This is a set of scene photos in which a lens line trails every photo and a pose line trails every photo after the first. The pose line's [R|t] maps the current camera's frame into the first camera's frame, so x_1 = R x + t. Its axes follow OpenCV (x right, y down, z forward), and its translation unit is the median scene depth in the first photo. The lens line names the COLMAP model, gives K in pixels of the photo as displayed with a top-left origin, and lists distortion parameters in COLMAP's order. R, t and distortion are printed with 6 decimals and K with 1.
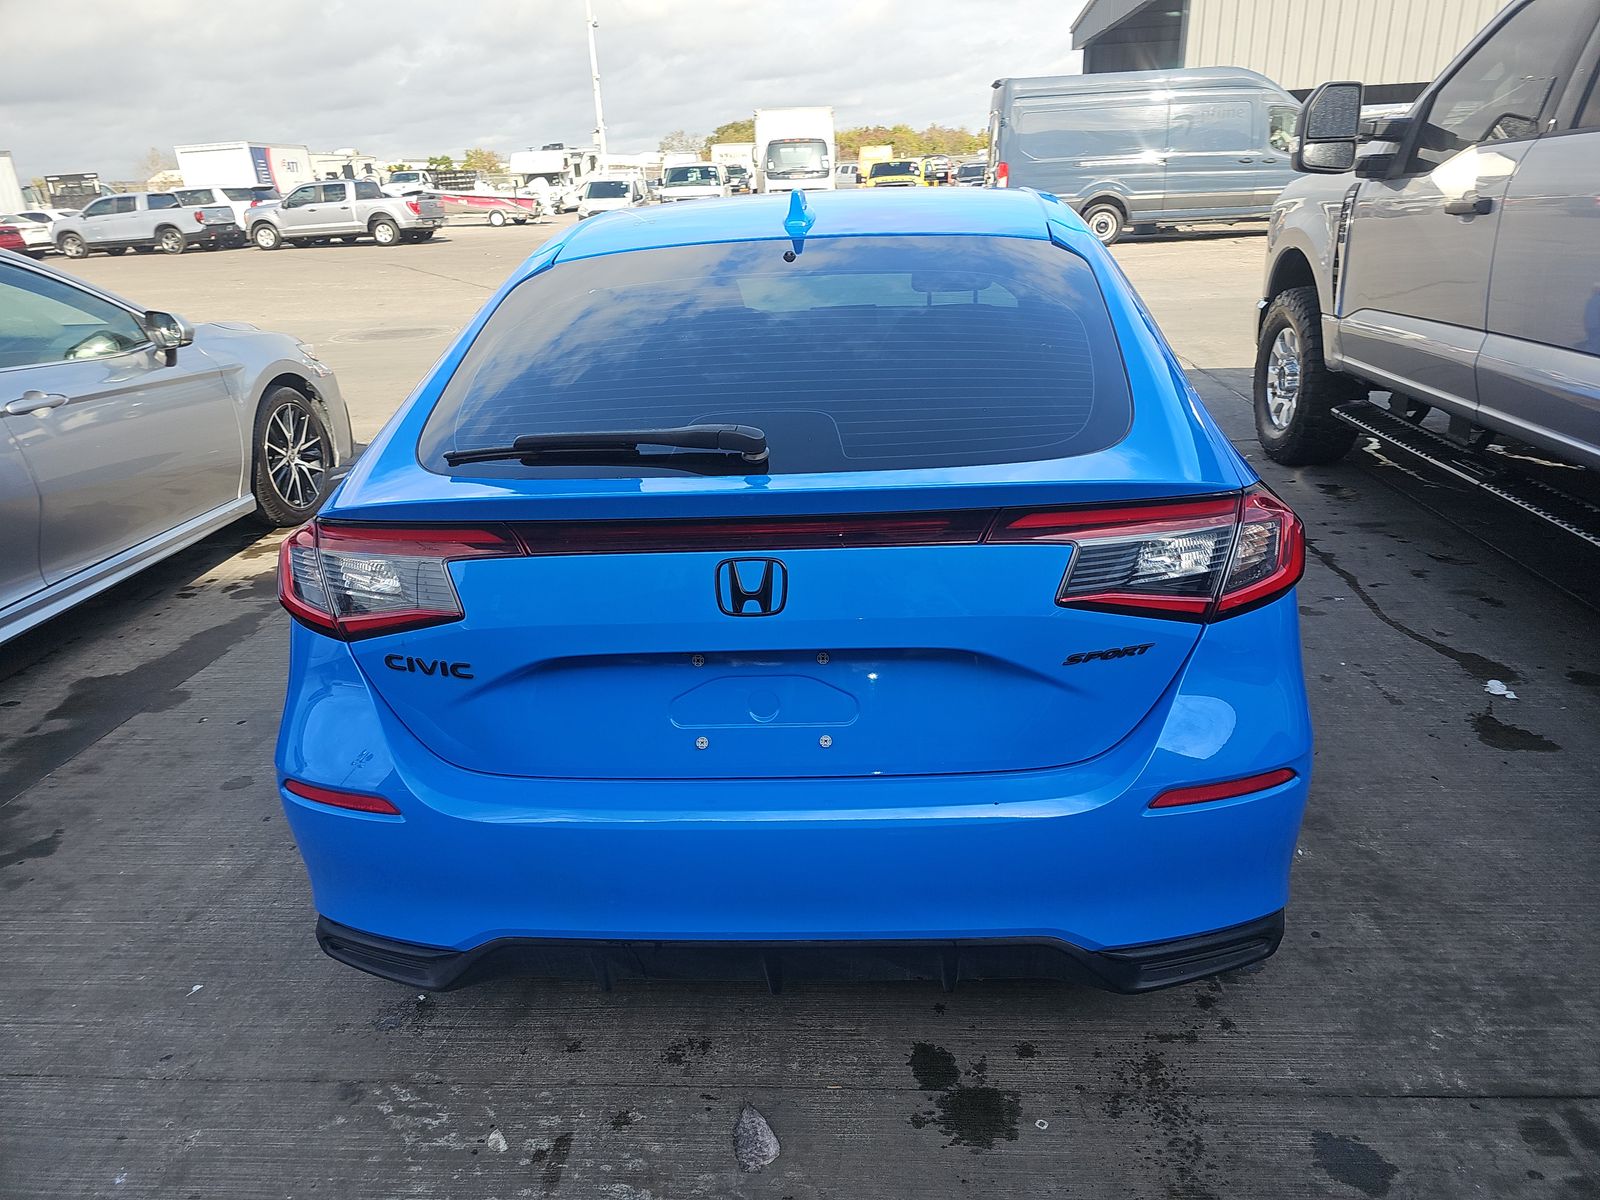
lens RADIAL K [[1049.4, 0, 830.7], [0, 1049.4, 599.5], [0, 0, 1]] dist [0.038817, -0.033678]
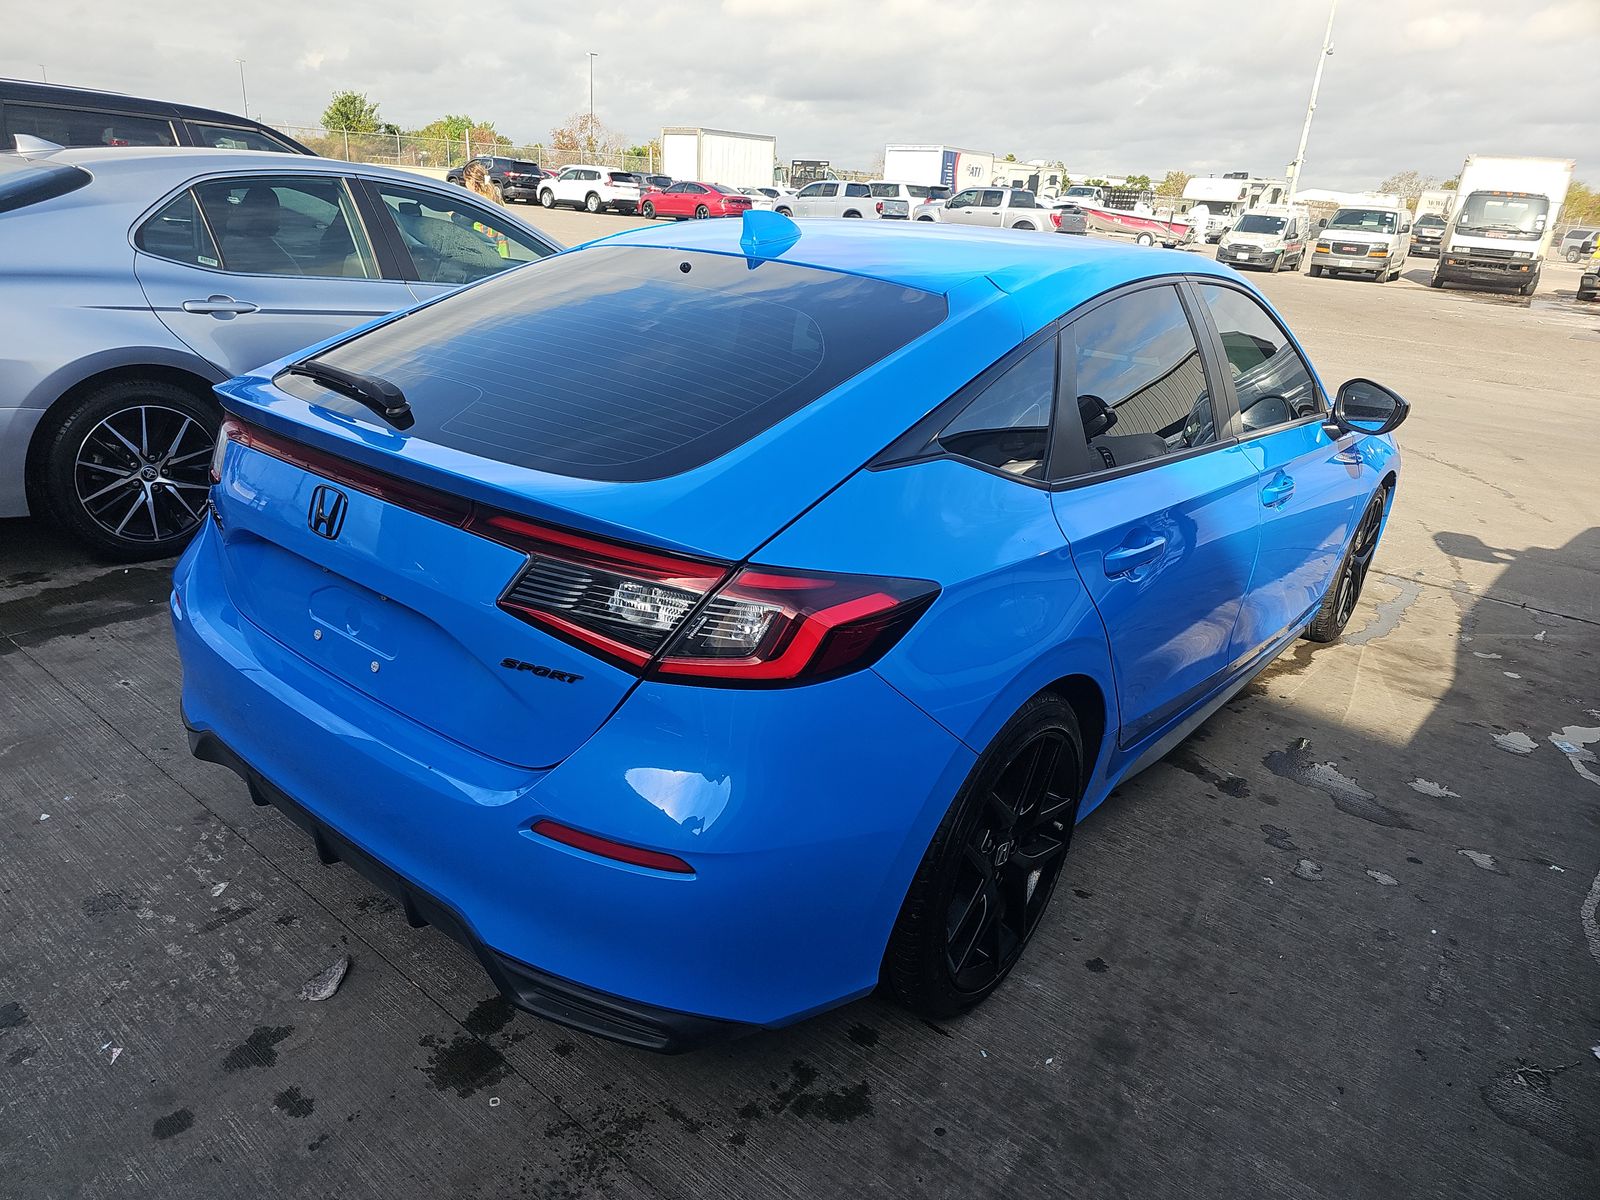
lens RADIAL K [[1053.8, 0, 790.4], [0, 1053.8, 603.3], [0, 0, 1]] dist [0.038690, -0.032841]
pose [[0.804879, 0.303402, -0.510017, 0.044047], [-0.311149, 0.947579, 0.072664, -0.007340], [0.505328, 0.100206, 0.857090, 0.010765]]
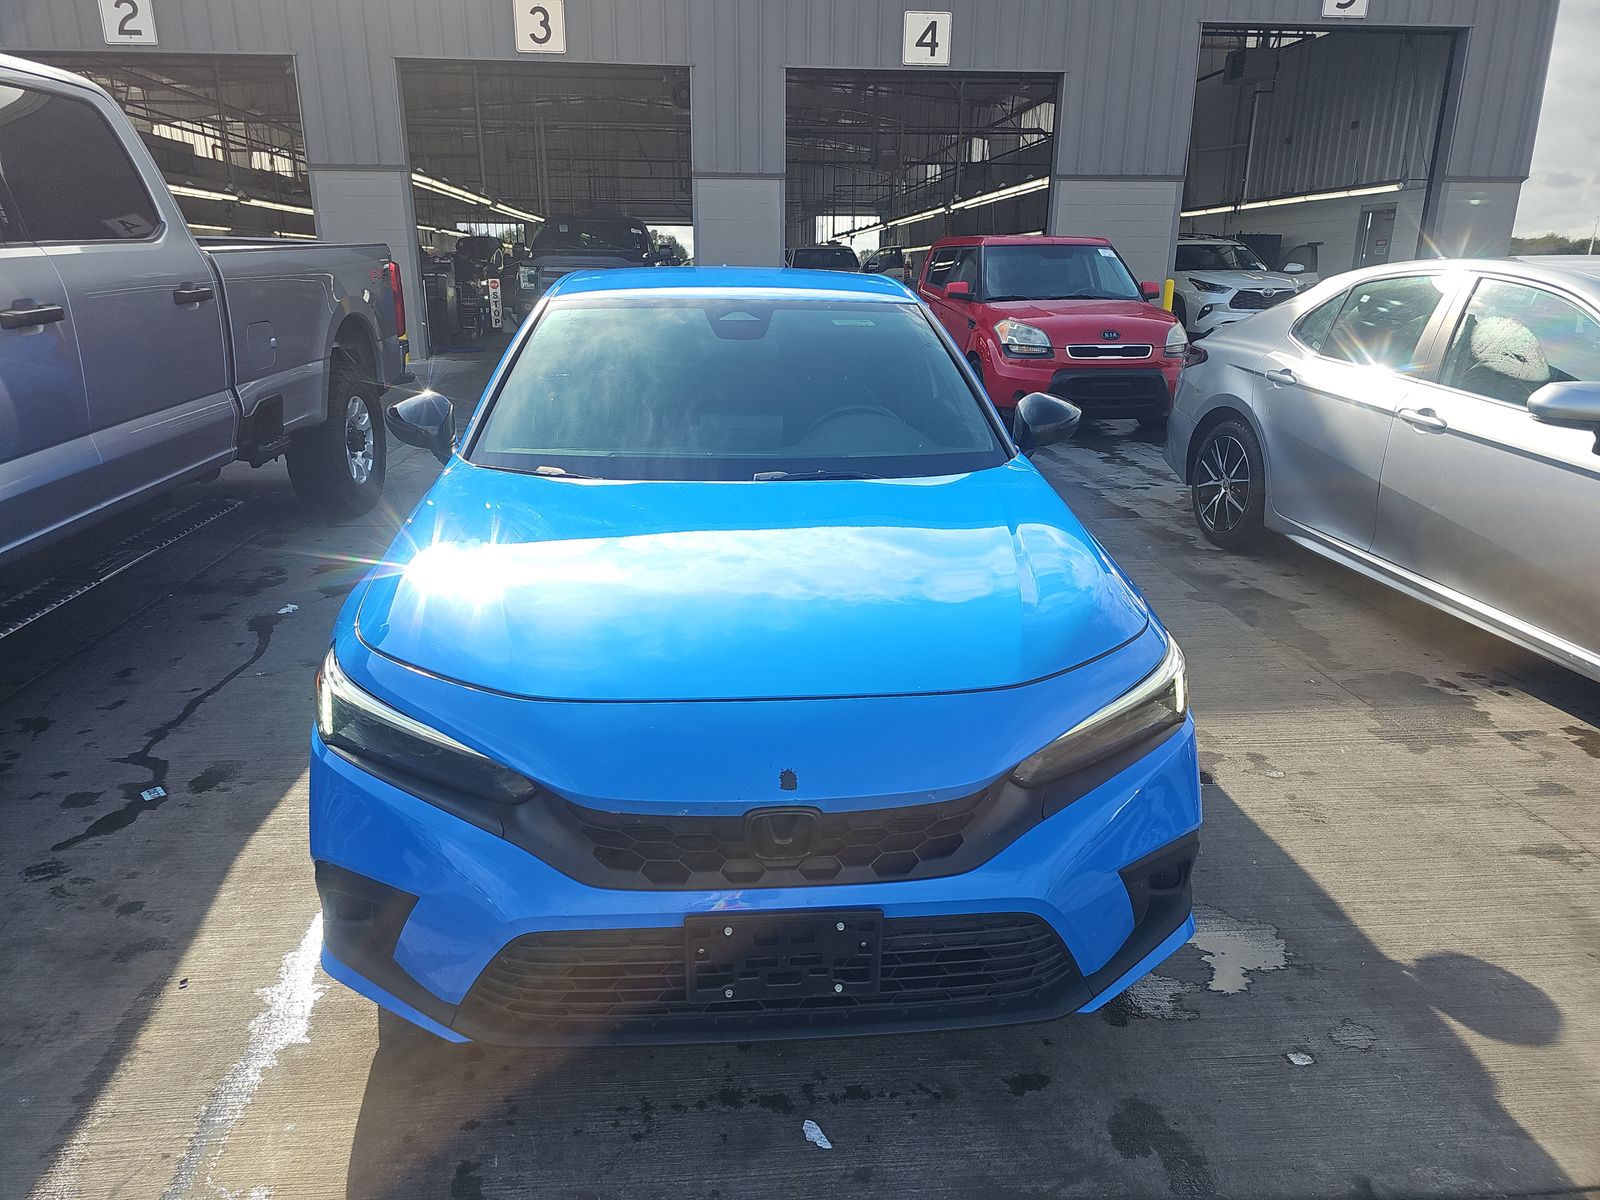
lens RADIAL K [[1053.8, 0, 790.4], [0, 1053.8, 603.3], [0, 0, 1]] dist [0.038690, -0.032841]
pose [[-0.989606, 0.081671, -0.118360, 0.009713], [-0.012863, 0.769498, 0.638520, -0.085515], [0.143226, 0.633406, -0.760450, 0.214637]]
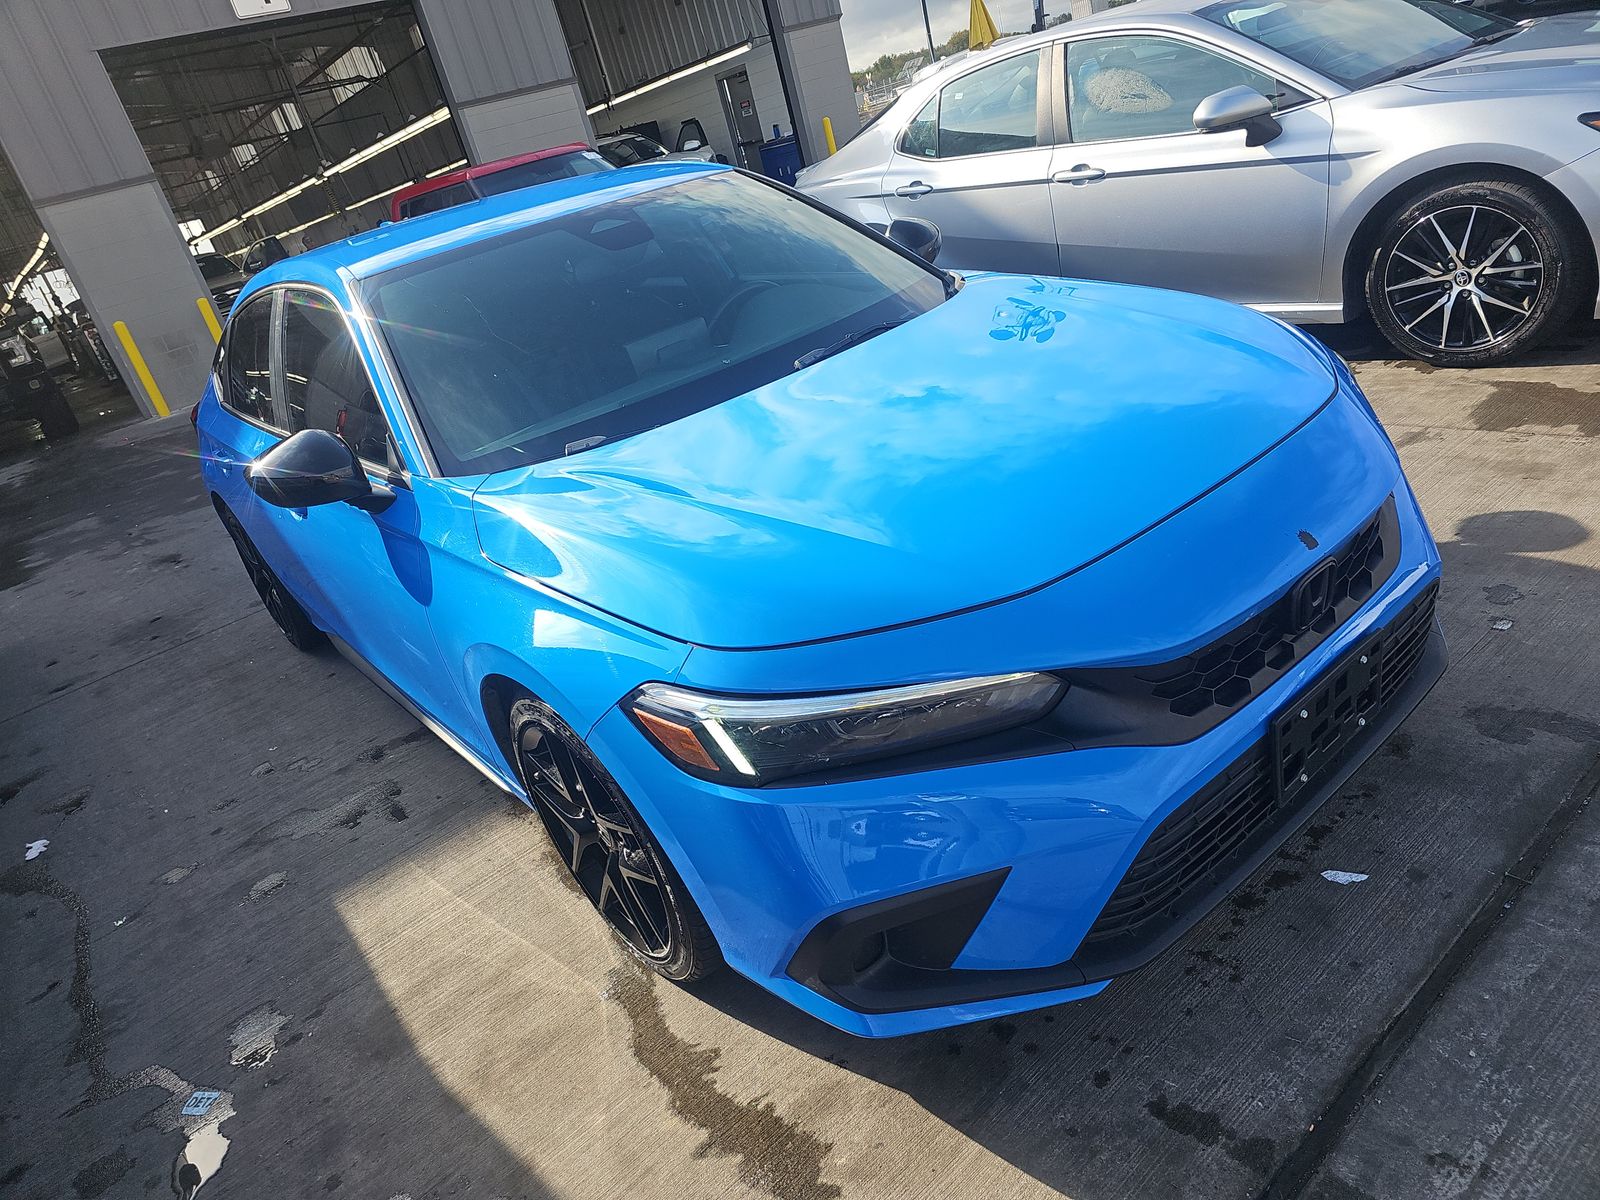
lens RADIAL K [[1053.8, 0, 790.4], [0, 1053.8, 603.3], [0, 0, 1]] dist [0.038690, -0.032841]
pose [[-0.709199, 0.487171, -0.509608, 0.049264], [0.021179, 0.737236, 0.675304, -0.077680], [0.704690, 0.468132, -0.533165, 0.191262]]
